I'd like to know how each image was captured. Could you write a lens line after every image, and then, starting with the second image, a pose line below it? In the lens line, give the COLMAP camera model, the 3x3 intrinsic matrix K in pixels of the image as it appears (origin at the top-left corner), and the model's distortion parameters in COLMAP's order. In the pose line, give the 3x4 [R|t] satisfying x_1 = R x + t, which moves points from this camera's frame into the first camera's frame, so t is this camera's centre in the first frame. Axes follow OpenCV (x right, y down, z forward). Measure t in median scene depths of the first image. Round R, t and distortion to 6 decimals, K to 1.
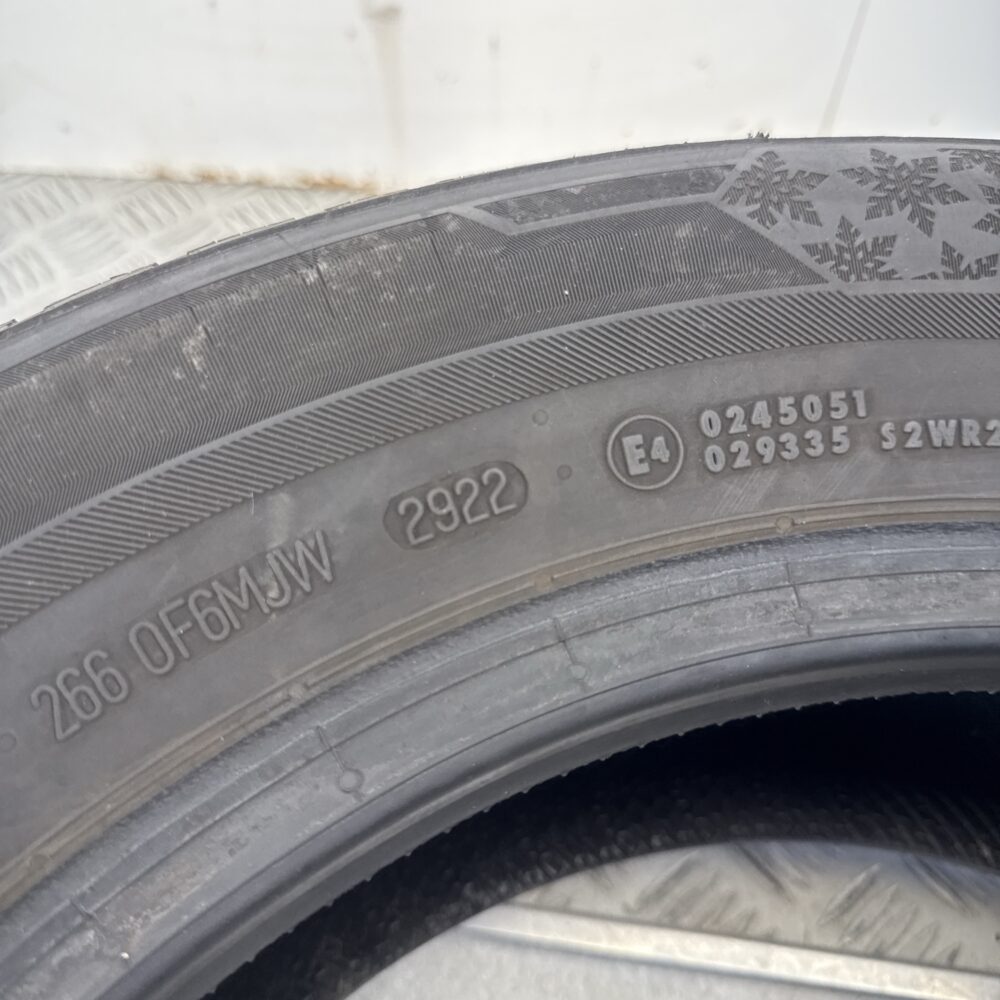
lens RADIAL K [[1038.8, 0, 500.0], [0, 1038.8, 500.0], [0, 0, 1]] dist [-0.022004, -0.032226]
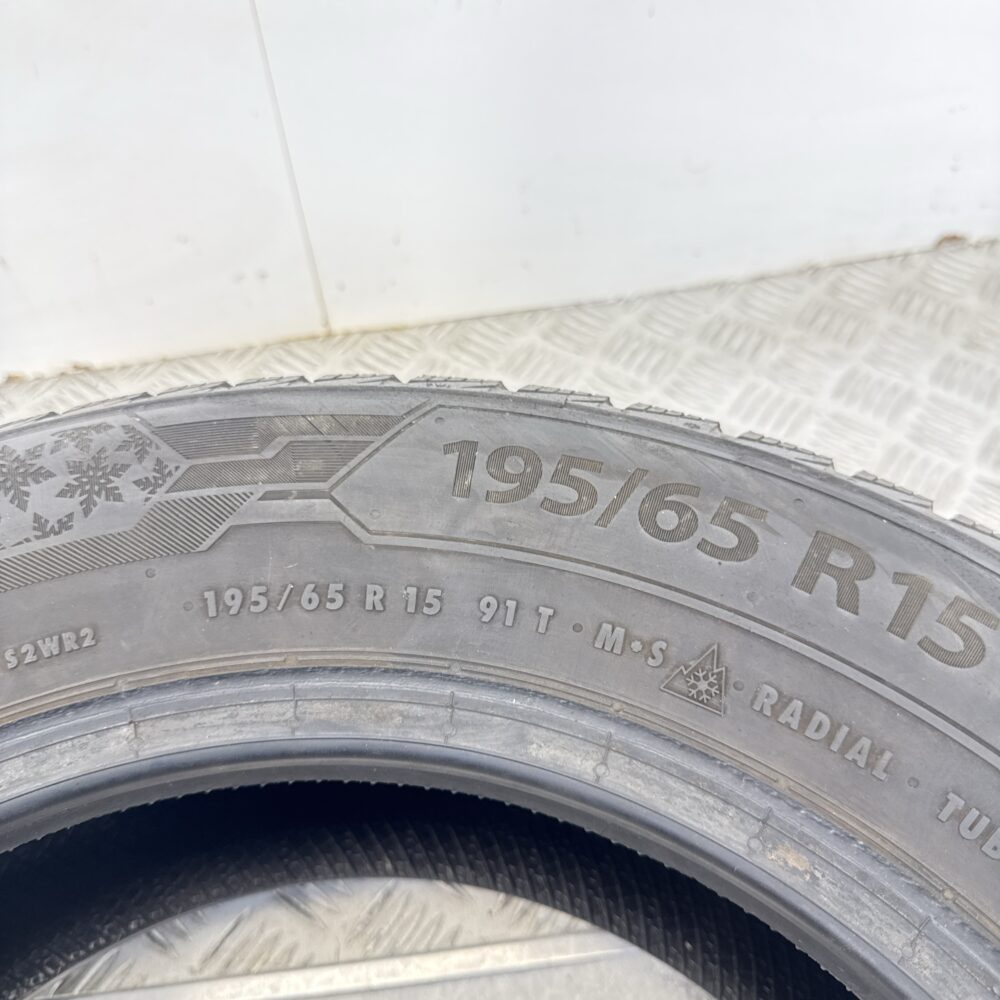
lens RADIAL K [[1020.1, 0, 500.0], [0, 1020.1, 500.0], [0, 0, 1]] dist [0.005211, 0.000355]
pose [[0.967963, -0.242430, 0.065379, 0.980678], [0.243502, 0.969860, -0.008839, -0.096102], [-0.061265, 0.024476, 0.997821, -0.481836]]
